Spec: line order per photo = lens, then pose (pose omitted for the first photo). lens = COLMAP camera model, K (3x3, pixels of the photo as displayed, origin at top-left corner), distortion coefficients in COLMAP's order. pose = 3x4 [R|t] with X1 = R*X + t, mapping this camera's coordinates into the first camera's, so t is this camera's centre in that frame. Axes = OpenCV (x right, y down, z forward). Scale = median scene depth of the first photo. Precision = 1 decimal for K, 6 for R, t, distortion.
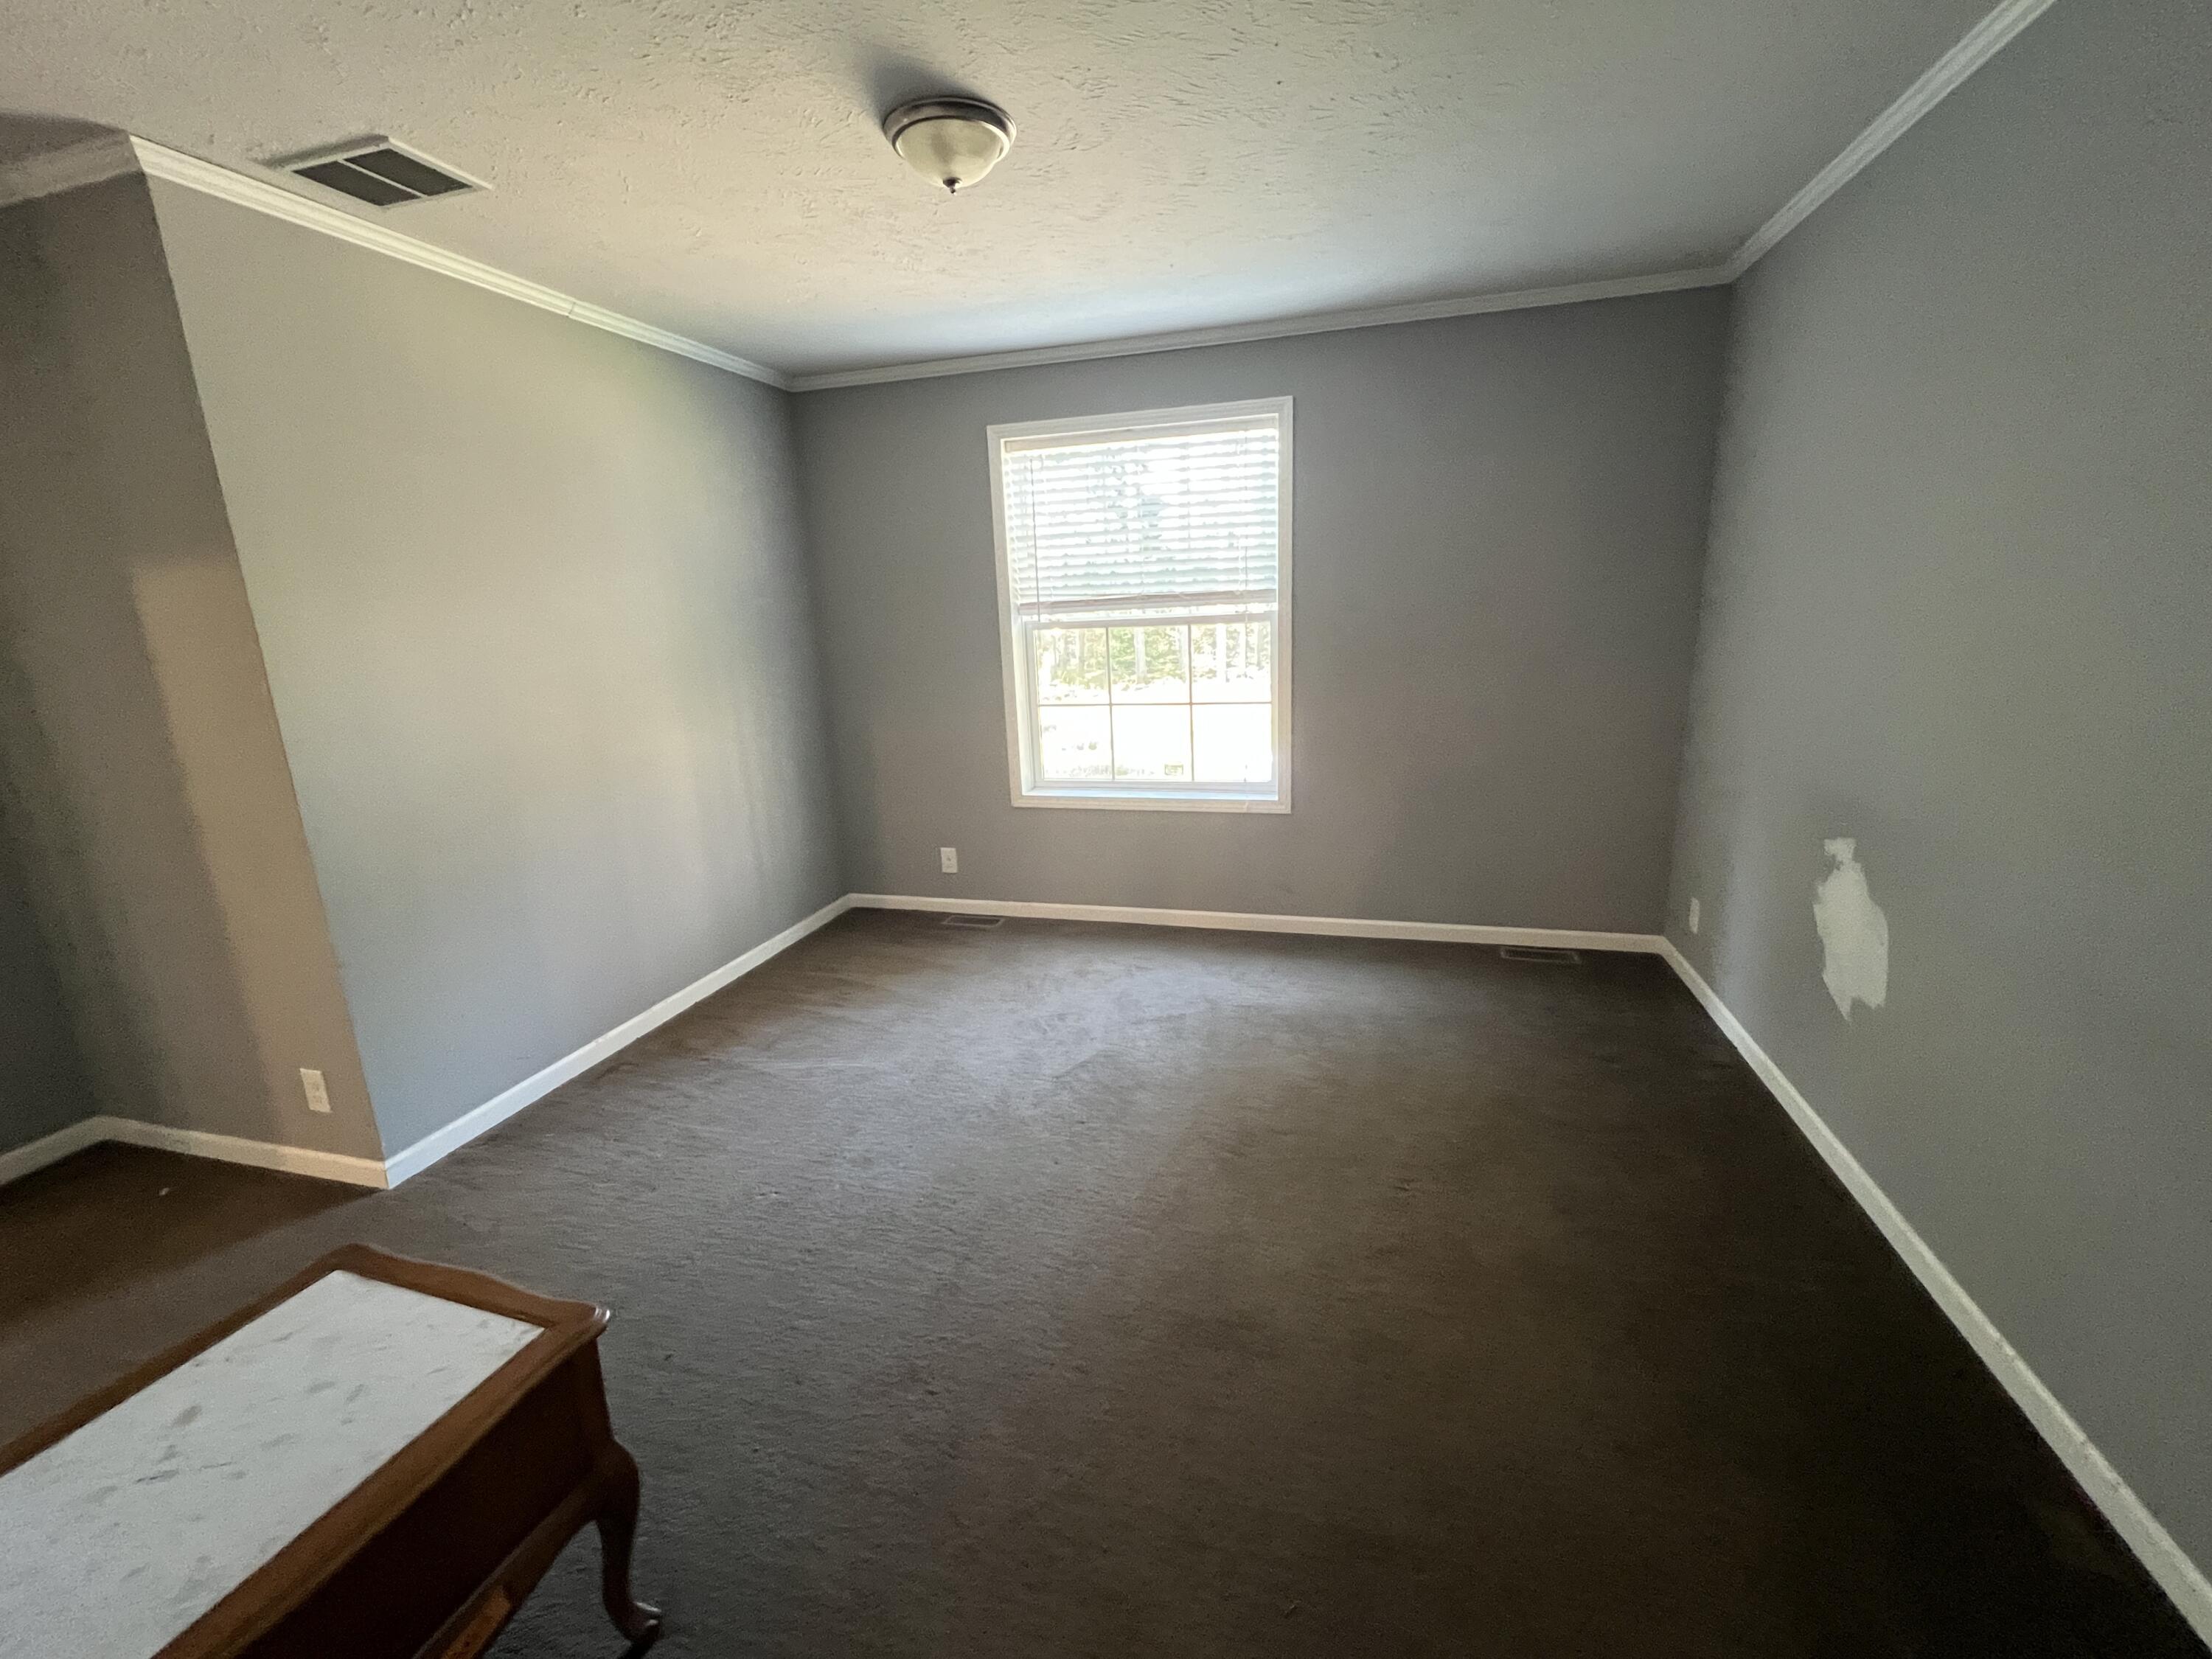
lens RADIAL K [[933.0, 0, 1097.7], [0, 933.0, 822.3], [0, 0, 1]] dist [-0.002231, 0.000792]
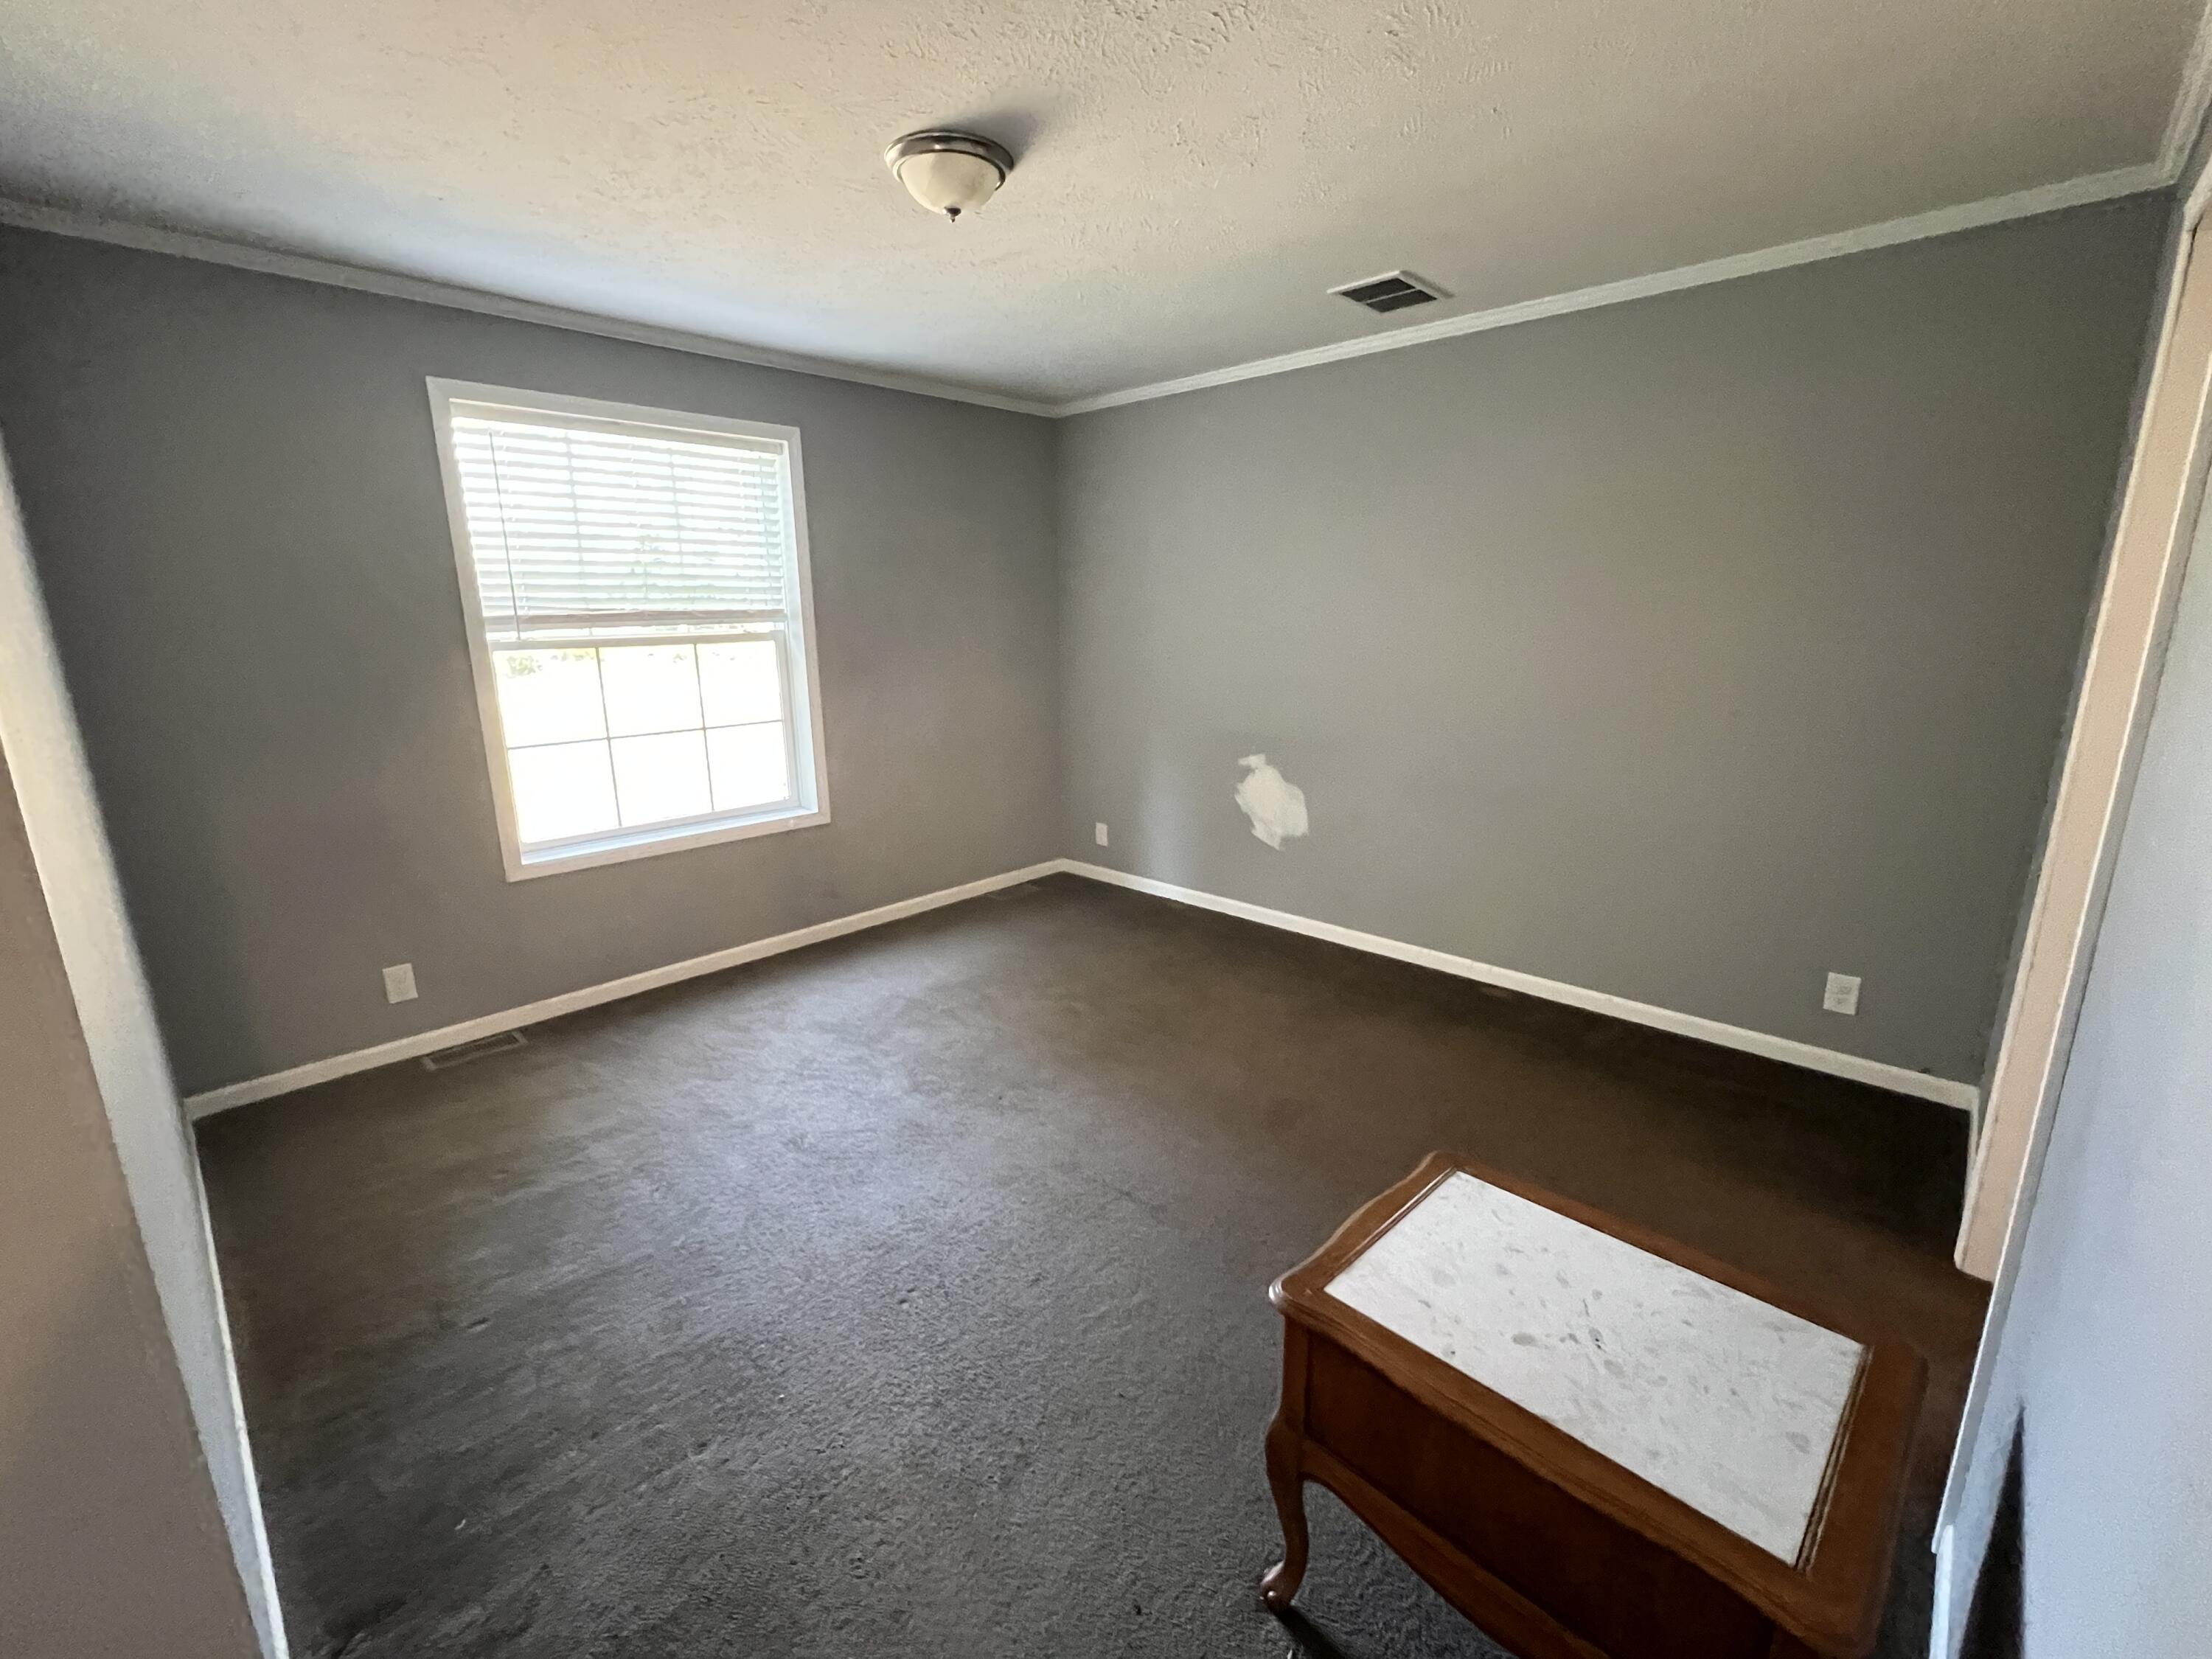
lens RADIAL K [[933.0, 0, 1097.7], [0, 933.0, 822.3], [0, 0, 1]] dist [-0.002231, 0.000792]
pose [[0.467687, -0.164635, 0.868426, -0.574418], [0.193950, 0.977670, 0.080895, -0.036870], [-0.862353, 0.130598, 0.489174, 0.228965]]
